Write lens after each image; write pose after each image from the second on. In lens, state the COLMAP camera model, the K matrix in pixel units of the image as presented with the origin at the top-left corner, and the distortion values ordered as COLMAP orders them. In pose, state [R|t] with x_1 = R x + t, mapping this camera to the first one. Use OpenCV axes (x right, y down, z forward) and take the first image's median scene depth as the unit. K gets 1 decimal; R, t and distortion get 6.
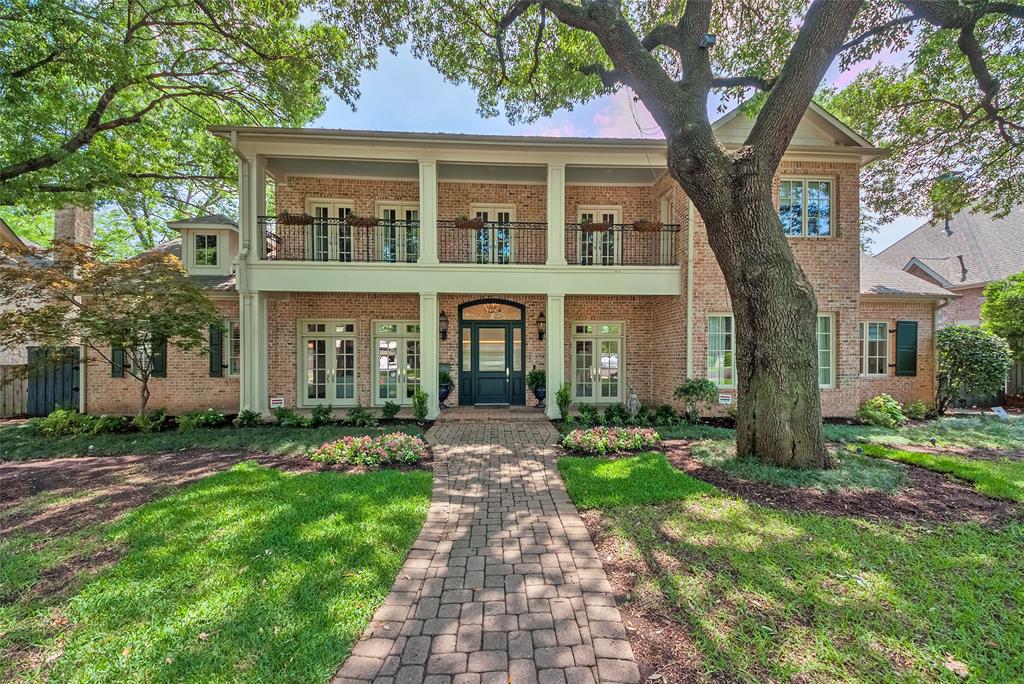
lens RADIAL K [[386.0, 0, 508.8], [0, 386.0, 341.9], [0, 0, 1]] dist [-0.000781, -0.000970]
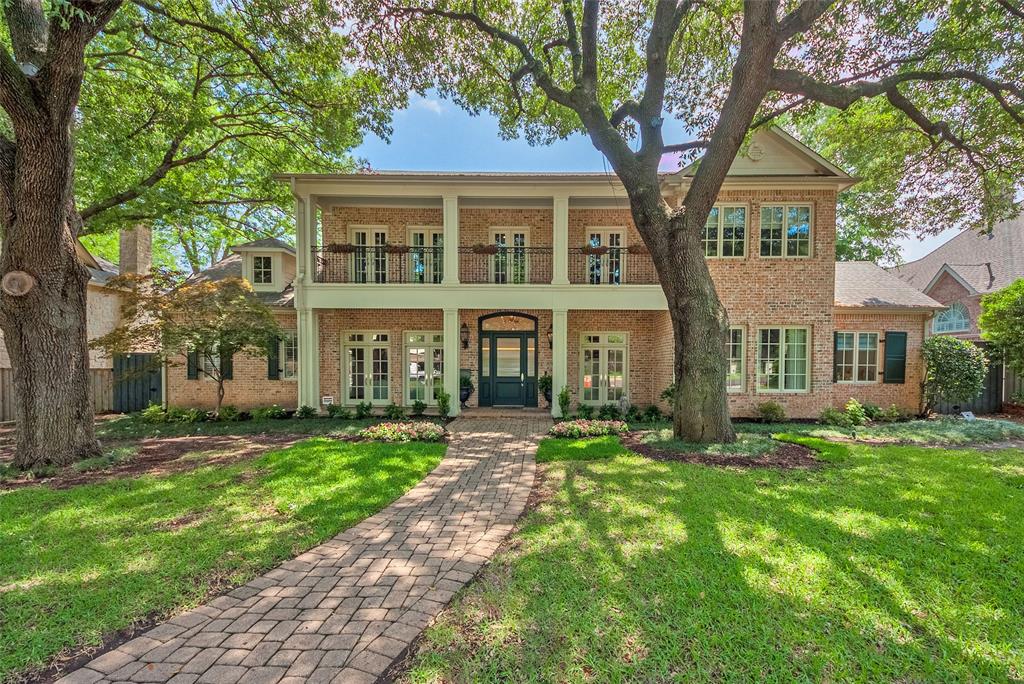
lens RADIAL K [[398.7, 0, 515.3], [0, 398.7, 349.2], [0, 0, 1]] dist [0.001230, 0.000287]
pose [[0.998057, 0.002158, -0.062265, 0.052758], [-0.001974, 0.999993, 0.003023, -0.006812], [0.062272, -0.002894, 0.998055, -0.167135]]
